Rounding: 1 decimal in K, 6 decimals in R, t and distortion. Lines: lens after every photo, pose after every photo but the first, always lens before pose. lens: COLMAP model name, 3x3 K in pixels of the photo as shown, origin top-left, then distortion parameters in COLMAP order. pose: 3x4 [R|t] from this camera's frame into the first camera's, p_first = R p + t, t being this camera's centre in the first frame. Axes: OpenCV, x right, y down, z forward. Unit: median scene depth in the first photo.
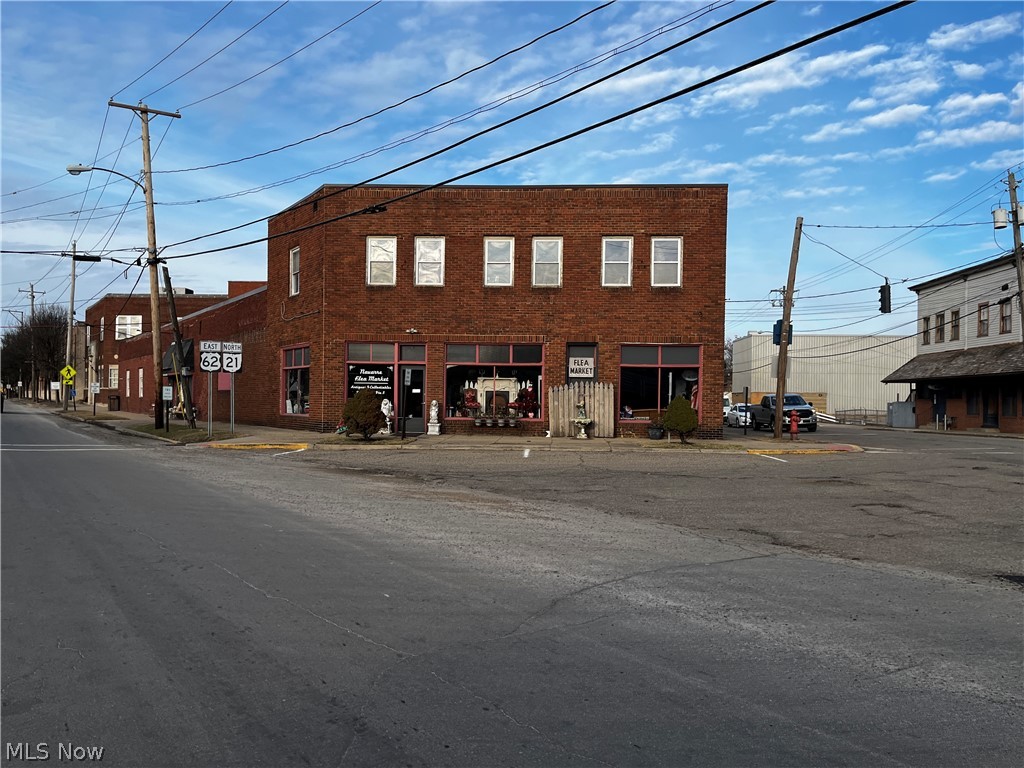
lens RADIAL K [[780.4, 0, 507.6], [0, 780.4, 398.6], [0, 0, 1]] dist [0.097599, -0.123511]
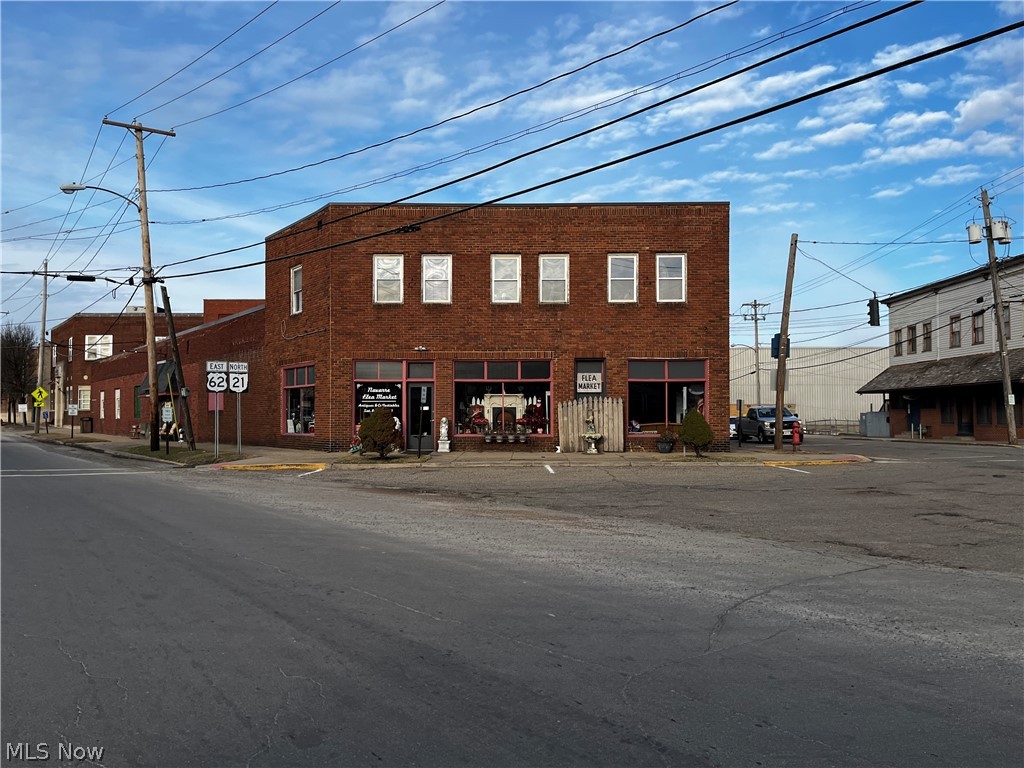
lens RADIAL K [[780.4, 0, 507.6], [0, 780.4, 398.6], [0, 0, 1]] dist [0.097599, -0.123511]
pose [[0.998747, -0.013937, 0.048074, -0.058500], [0.014851, 0.999715, -0.018716, -0.002075], [-0.047799, 0.019406, 0.998668, -0.002154]]
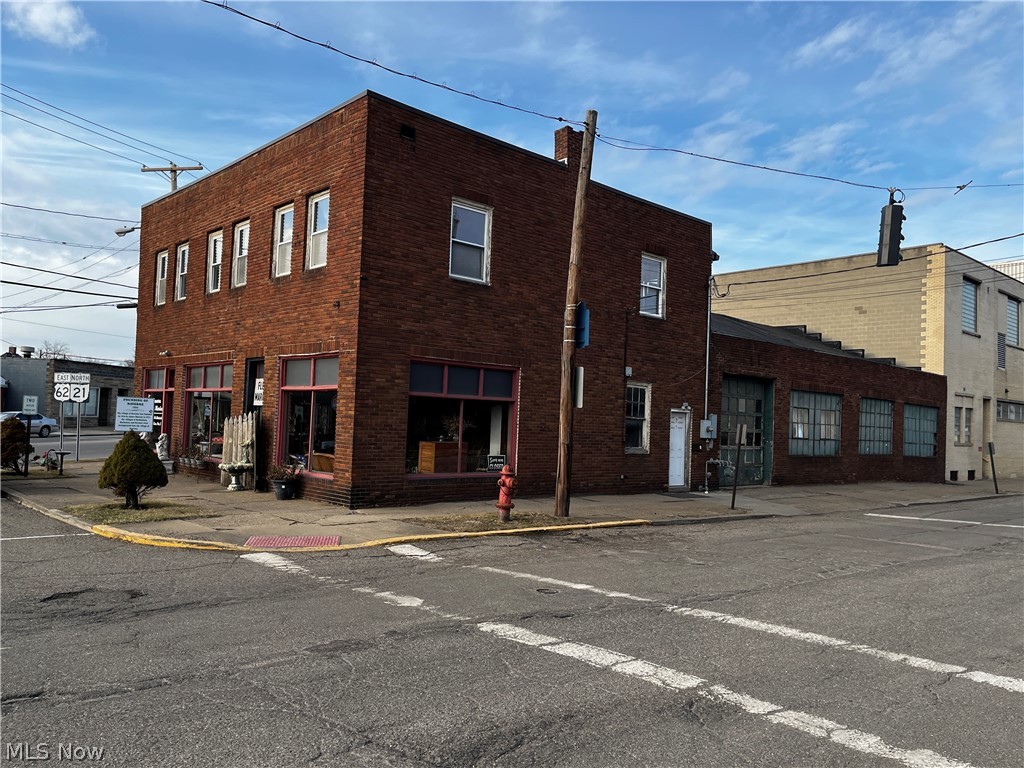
lens RADIAL K [[780.4, 0, 507.6], [0, 780.4, 398.6], [0, 0, 1]] dist [0.097599, -0.123511]
pose [[0.727399, -0.009710, -0.686146, 0.744402], [-0.025272, 0.998842, -0.040927, -0.009636], [0.685749, 0.047111, 0.726312, 0.611779]]
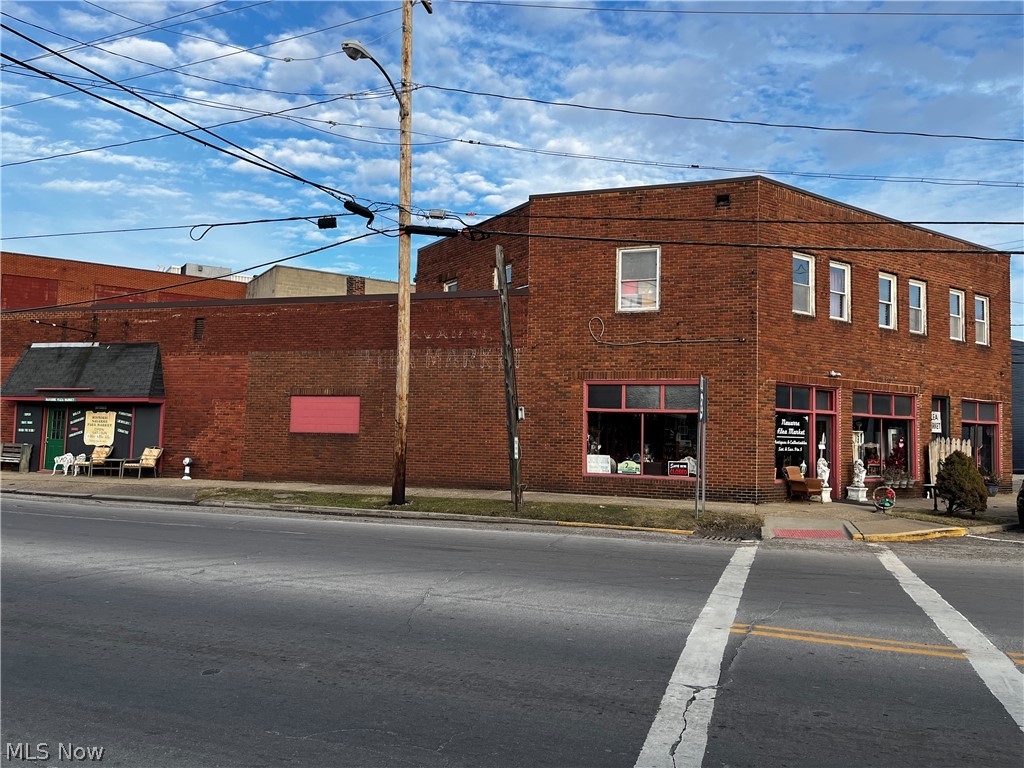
lens RADIAL K [[780.4, 0, 507.6], [0, 780.4, 398.6], [0, 0, 1]] dist [0.097599, -0.123511]
pose [[0.786623, 0.035084, 0.616436, -0.880927], [-0.010591, 0.999004, -0.043342, -0.020909], [-0.617342, 0.027565, 0.786211, 0.550817]]
